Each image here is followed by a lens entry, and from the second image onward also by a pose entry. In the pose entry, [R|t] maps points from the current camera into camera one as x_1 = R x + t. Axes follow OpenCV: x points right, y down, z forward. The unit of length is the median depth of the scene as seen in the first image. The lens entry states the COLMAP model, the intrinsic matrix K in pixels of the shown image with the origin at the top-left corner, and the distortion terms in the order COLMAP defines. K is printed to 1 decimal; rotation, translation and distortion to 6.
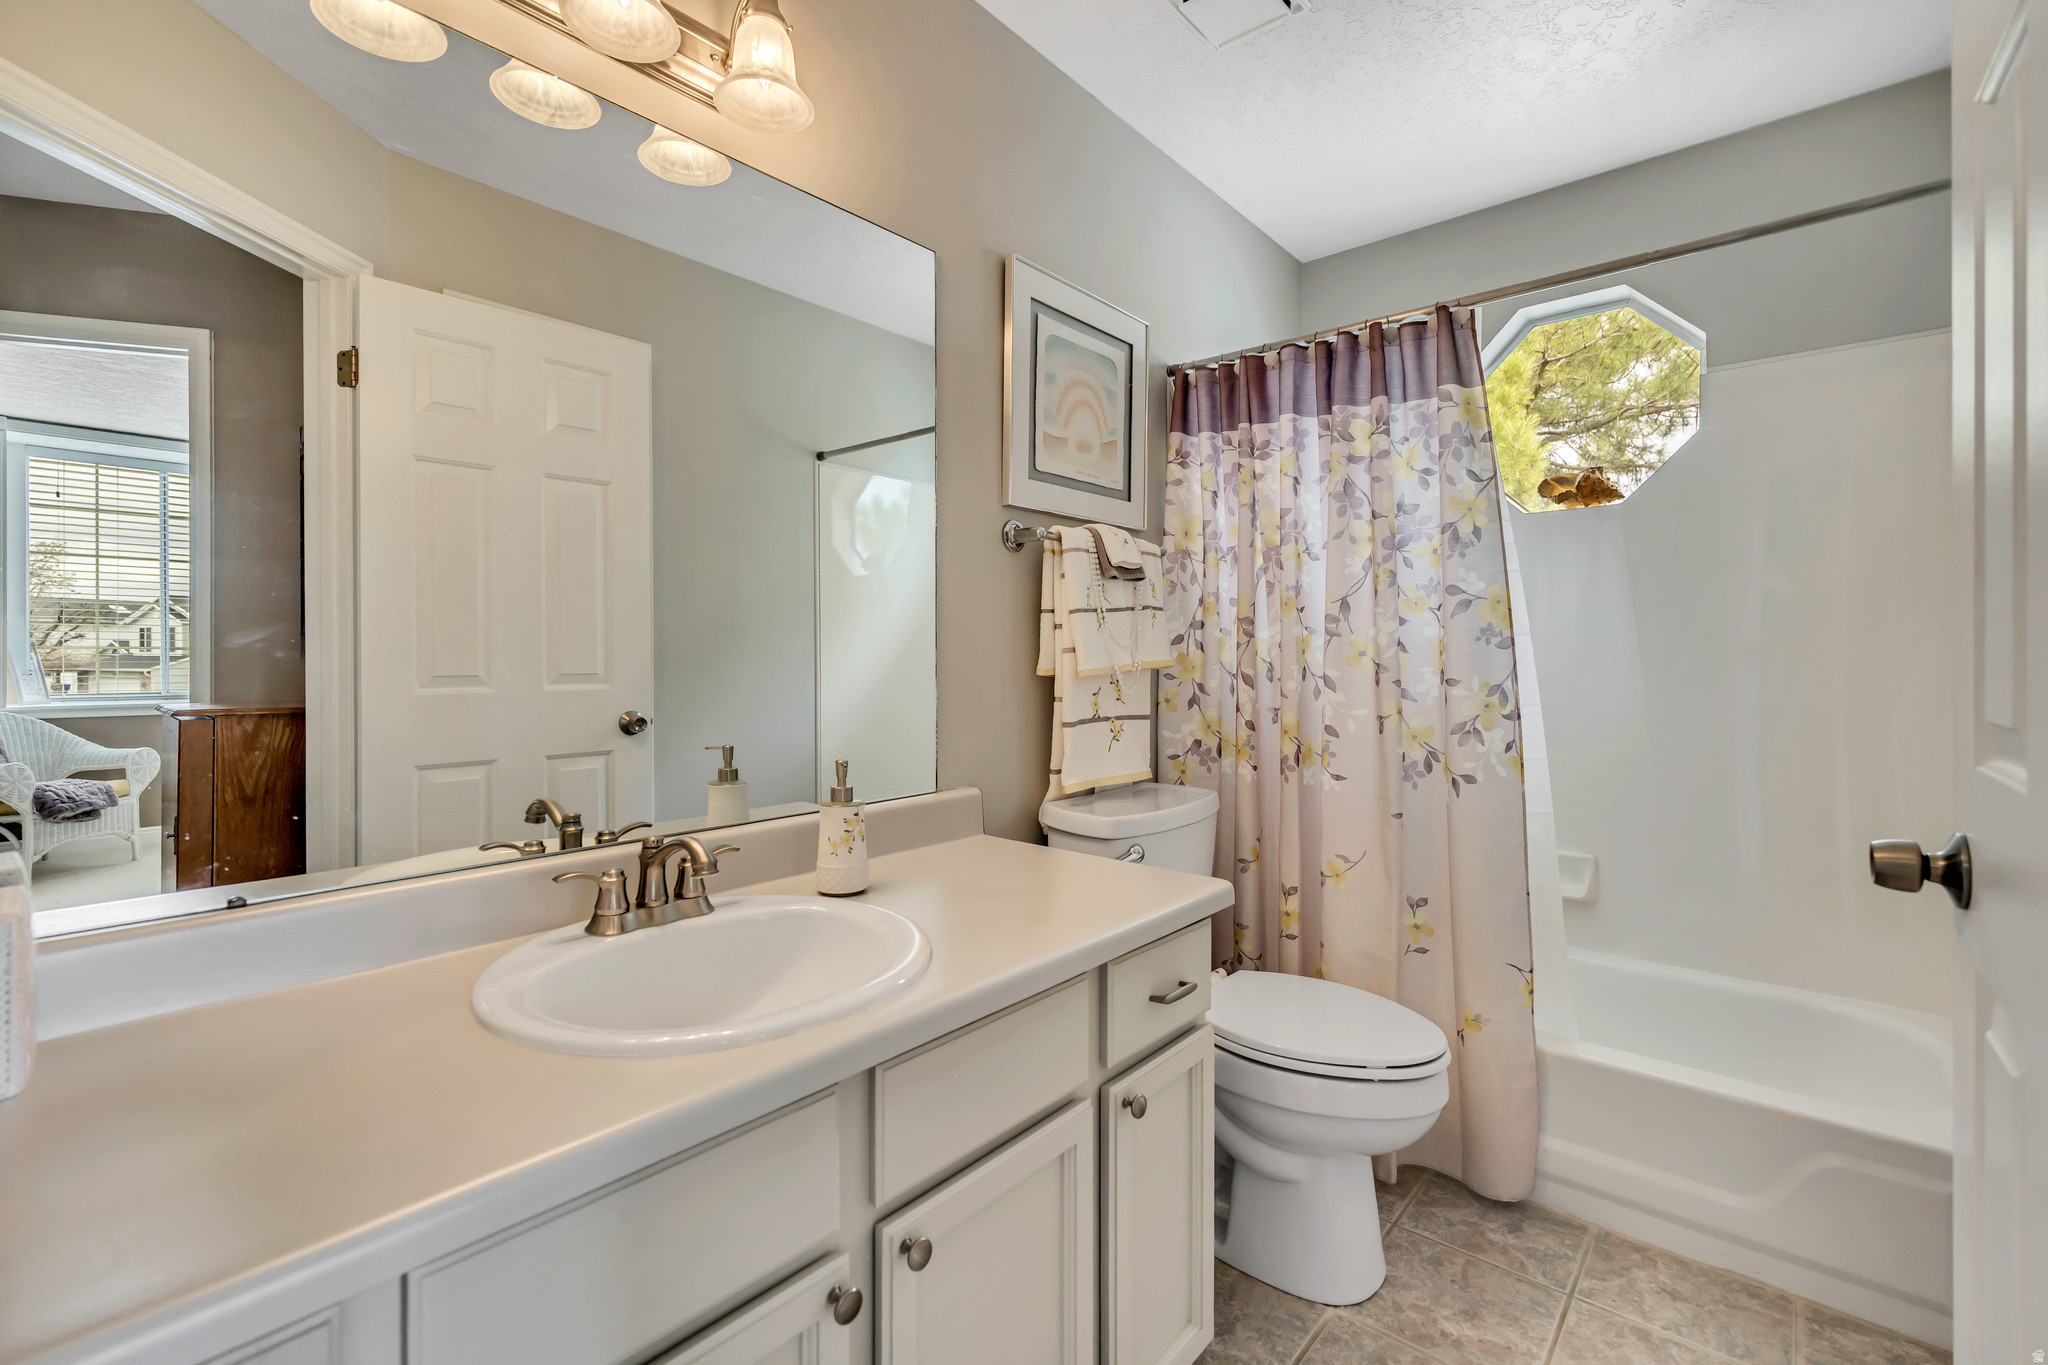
lens RADIAL K [[895.3, 0, 1022.4], [0, 895.3, 671.2], [0, 0, 1]] dist [-0.000740, -0.000184]
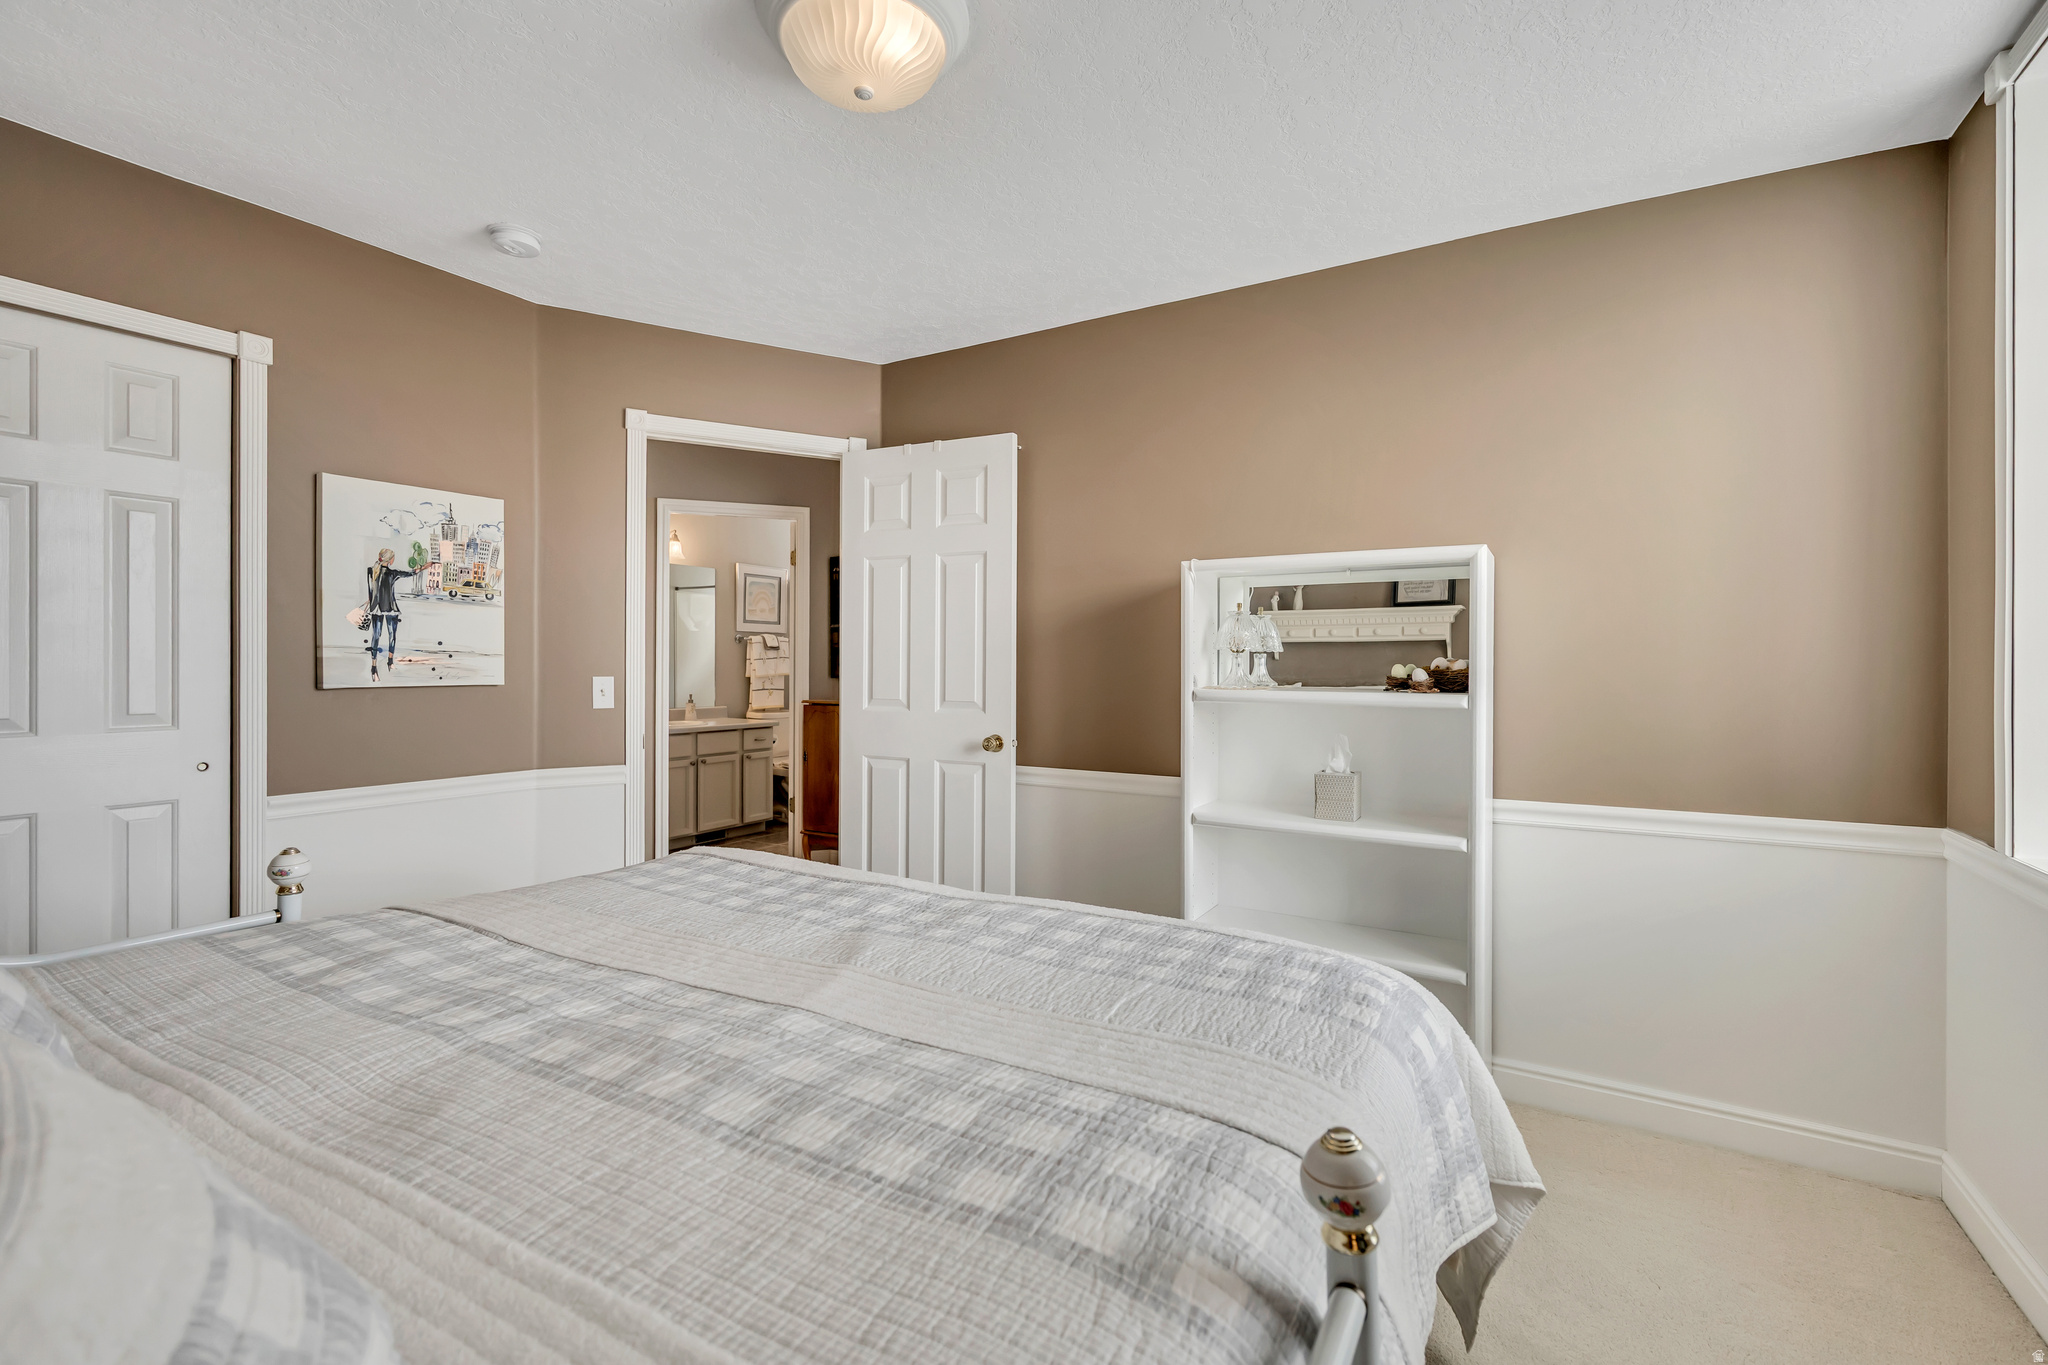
lens RADIAL K [[895.3, 0, 1022.4], [0, 895.3, 671.2], [0, 0, 1]] dist [-0.000740, -0.000184]
pose [[0.985090, -0.002861, 0.172015, 0.494388], [0.003880, 0.999977, -0.005589, 0.005611], [-0.171995, 0.006173, 0.985078, -2.751120]]
